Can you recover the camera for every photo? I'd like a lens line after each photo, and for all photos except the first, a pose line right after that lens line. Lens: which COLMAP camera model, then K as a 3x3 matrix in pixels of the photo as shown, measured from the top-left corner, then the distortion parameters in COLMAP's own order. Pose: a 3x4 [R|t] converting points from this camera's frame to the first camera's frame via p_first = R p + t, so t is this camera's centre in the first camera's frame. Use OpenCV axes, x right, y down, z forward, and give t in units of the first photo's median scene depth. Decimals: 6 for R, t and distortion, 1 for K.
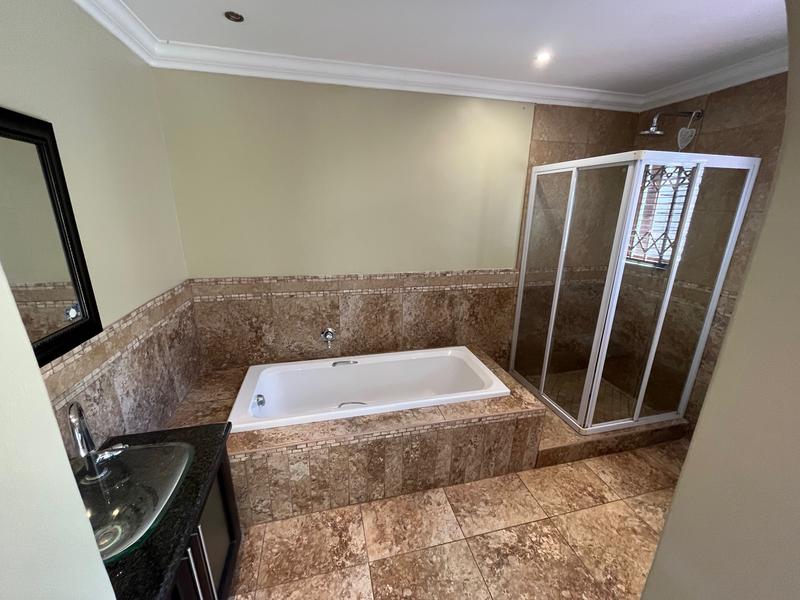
lens RADIAL K [[321.1, 0, 400.2], [0, 321.1, 301.0], [0, 0, 1]] dist [-0.002878, -0.000537]
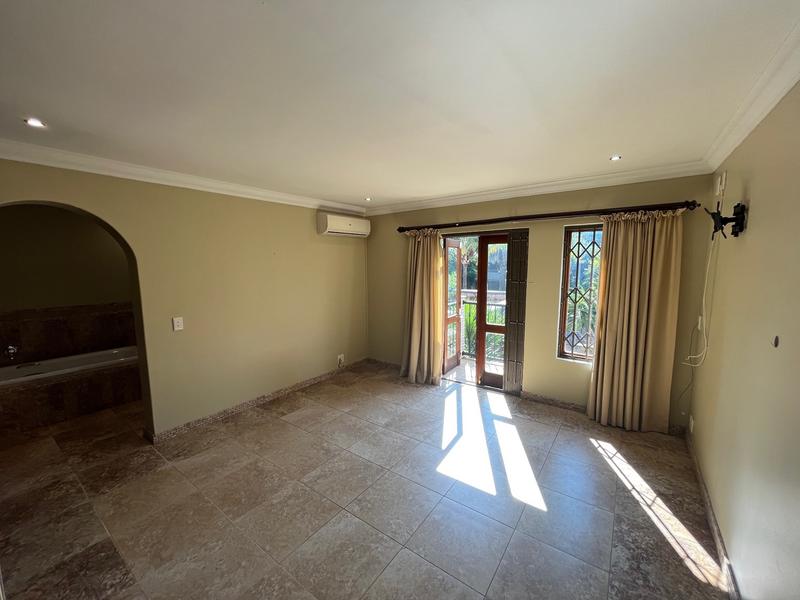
lens RADIAL K [[321.1, 0, 400.2], [0, 321.1, 301.0], [0, 0, 1]] dist [-0.002878, -0.000537]
pose [[0.766413, -0.100546, 0.634431, 0.250373], [0.201544, 0.975438, -0.088883, 0.382420], [-0.609911, 0.195987, 0.767853, -1.314612]]
